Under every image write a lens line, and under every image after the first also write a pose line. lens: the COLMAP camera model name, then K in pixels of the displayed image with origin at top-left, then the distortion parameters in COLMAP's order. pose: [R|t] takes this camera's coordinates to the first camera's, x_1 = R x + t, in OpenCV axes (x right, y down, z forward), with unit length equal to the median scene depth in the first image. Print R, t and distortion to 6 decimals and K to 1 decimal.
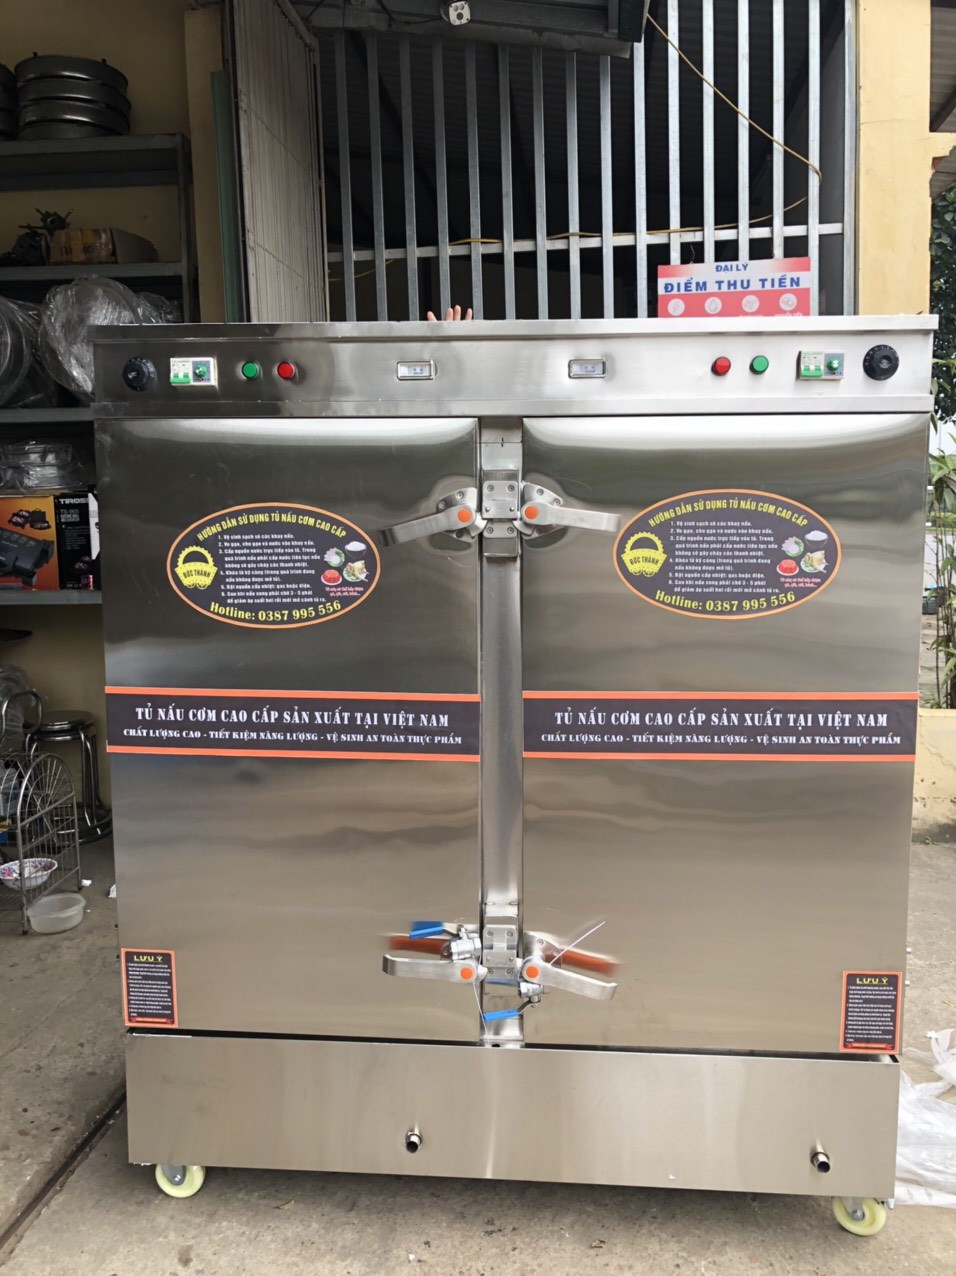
lens RADIAL K [[1087.7, 0, 478.5], [0, 1087.7, 621.5], [0, 0, 1]] dist [0.044540, -0.033394]
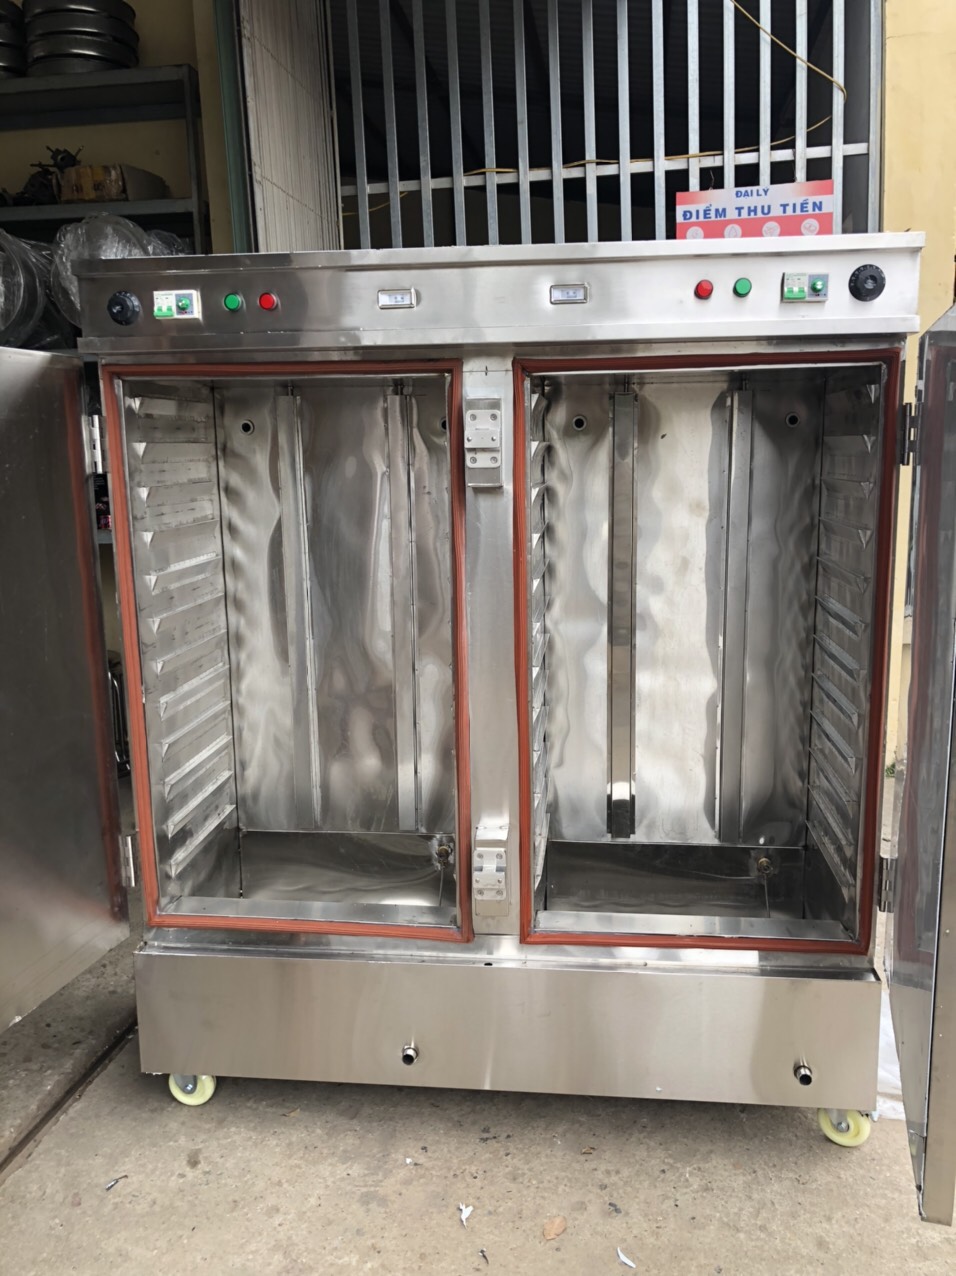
lens RADIAL K [[1087.7, 0, 482.5], [0, 1087.7, 627.1], [0, 0, 1]] dist [0.044540, -0.033394]
pose [[0.999378, -0.006781, -0.034601, 0.047492], [0.008737, 0.998352, 0.056721, 0.011710], [0.034160, -0.056988, 0.997790, -0.010055]]
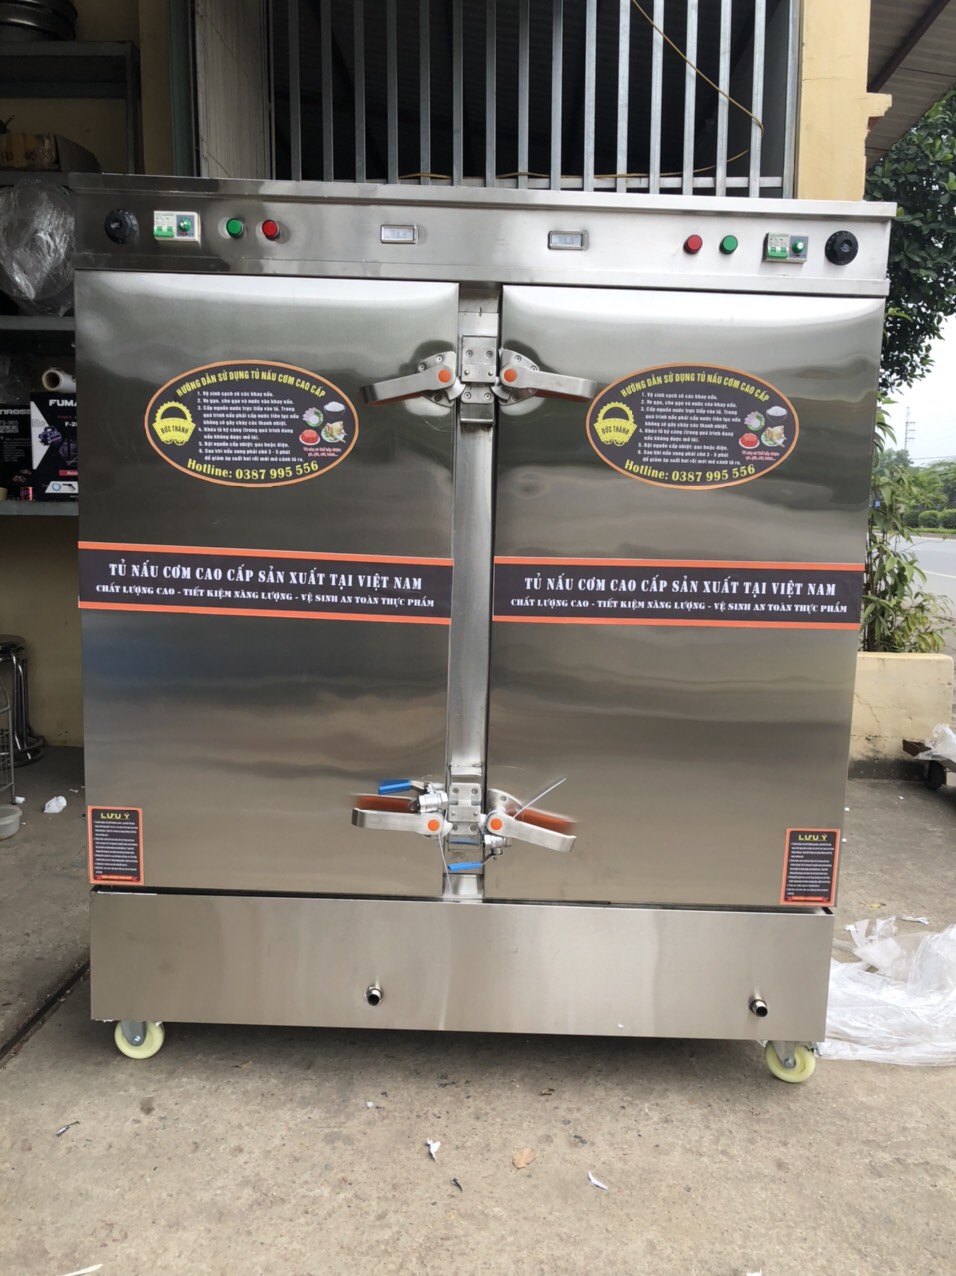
lens RADIAL K [[1087.7, 0, 479.8], [0, 1087.7, 626.7], [0, 0, 1]] dist [0.044540, -0.033394]
pose [[0.996655, 0.023395, 0.078303, -0.047819], [-0.024805, 0.999546, 0.017082, 0.104185], [-0.077868, -0.018967, 0.996783, -0.029265]]
